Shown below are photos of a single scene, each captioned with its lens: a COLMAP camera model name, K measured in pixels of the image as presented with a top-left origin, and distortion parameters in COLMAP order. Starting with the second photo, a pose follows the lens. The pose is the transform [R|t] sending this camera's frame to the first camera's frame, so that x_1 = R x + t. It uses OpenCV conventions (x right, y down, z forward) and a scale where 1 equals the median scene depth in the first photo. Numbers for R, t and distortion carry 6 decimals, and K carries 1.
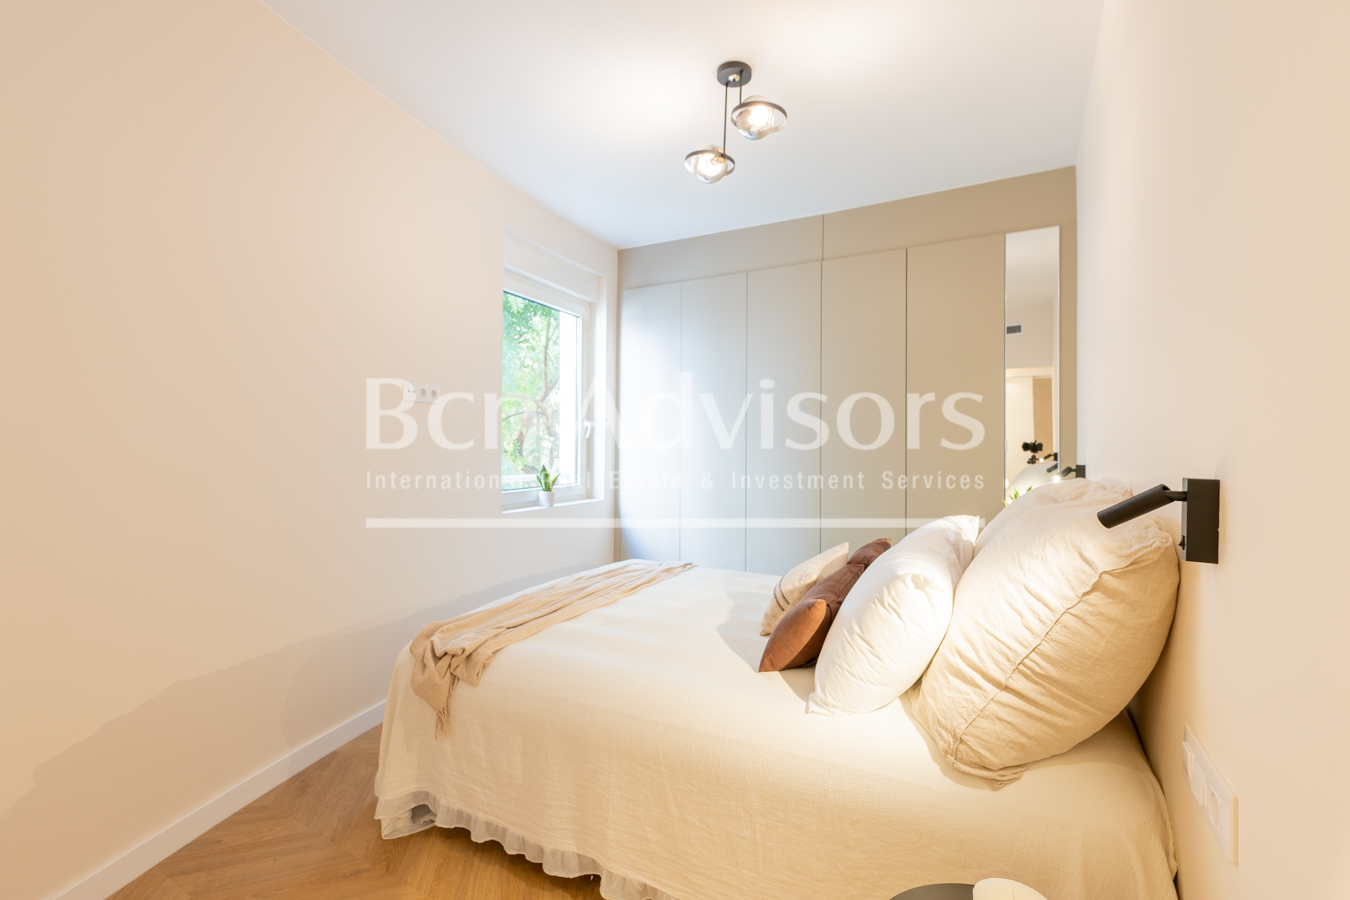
lens RADIAL K [[610.0, 0, 679.6], [0, 610.0, 439.2], [0, 0, 1]] dist [0.000888, 0.000041]
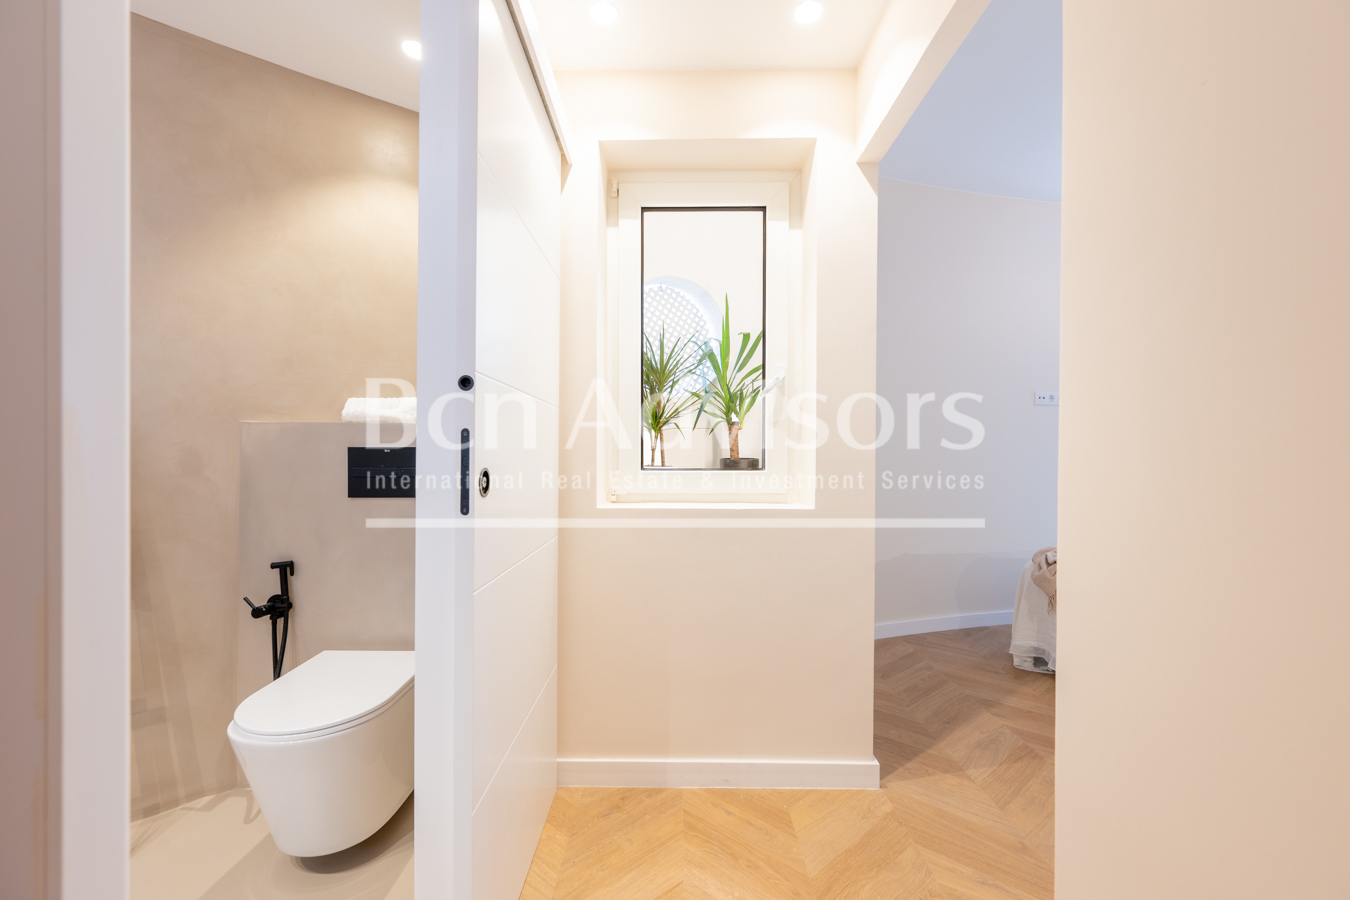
lens RADIAL K [[527.8, 0, 670.1], [0, 527.8, 452.2], [0, 0, 1]] dist [0.001487, 0.000021]
pose [[0.480971, -0.005320, -0.876720, 0.345446], [0.009679, 0.999953, -0.000758, 0.062010], [0.876683, -0.008122, 0.481000, -0.538270]]
